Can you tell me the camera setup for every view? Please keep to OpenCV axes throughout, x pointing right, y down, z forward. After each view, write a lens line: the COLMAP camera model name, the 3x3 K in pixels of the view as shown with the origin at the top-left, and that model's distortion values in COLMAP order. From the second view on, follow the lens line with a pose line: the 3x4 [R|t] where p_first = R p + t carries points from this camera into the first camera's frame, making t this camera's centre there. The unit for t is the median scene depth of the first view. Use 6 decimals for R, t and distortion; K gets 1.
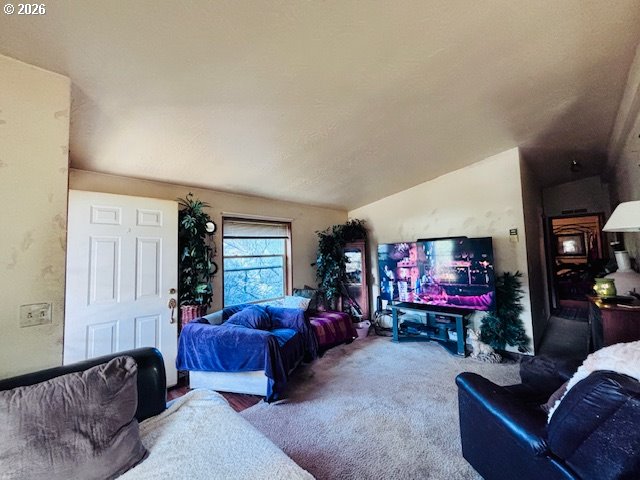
lens RADIAL K [[258.3, 0, 320.0], [0, 258.3, 240.0], [0, 0, 1]] dist [0.001374, 0.000041]
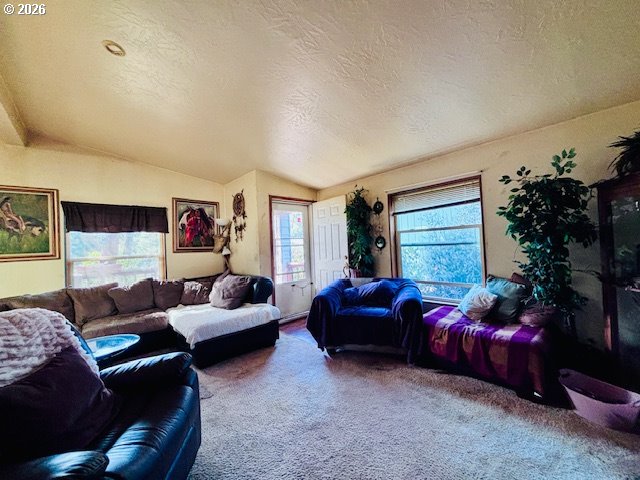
lens RADIAL K [[258.3, 0, 320.0], [0, 258.3, 240.0], [0, 0, 1]] dist [0.001374, 0.000041]
pose [[-0.059259, 0.023198, -0.997973, 0.744967], [0.116190, 0.993095, 0.016185, 0.047900], [0.991458, -0.114996, -0.061545, 0.795319]]
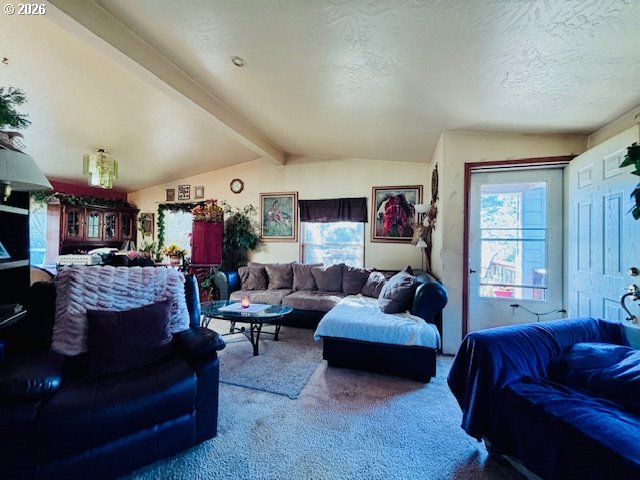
lens RADIAL K [[258.3, 0, 320.0], [0, 258.3, 240.0], [0, 0, 1]] dist [0.001374, 0.000041]
pose [[-0.892248, 0.021687, -0.451024, 0.306545], [0.053561, 0.996877, -0.058023, 0.098749], [0.448358, -0.075928, -0.890624, 1.023401]]
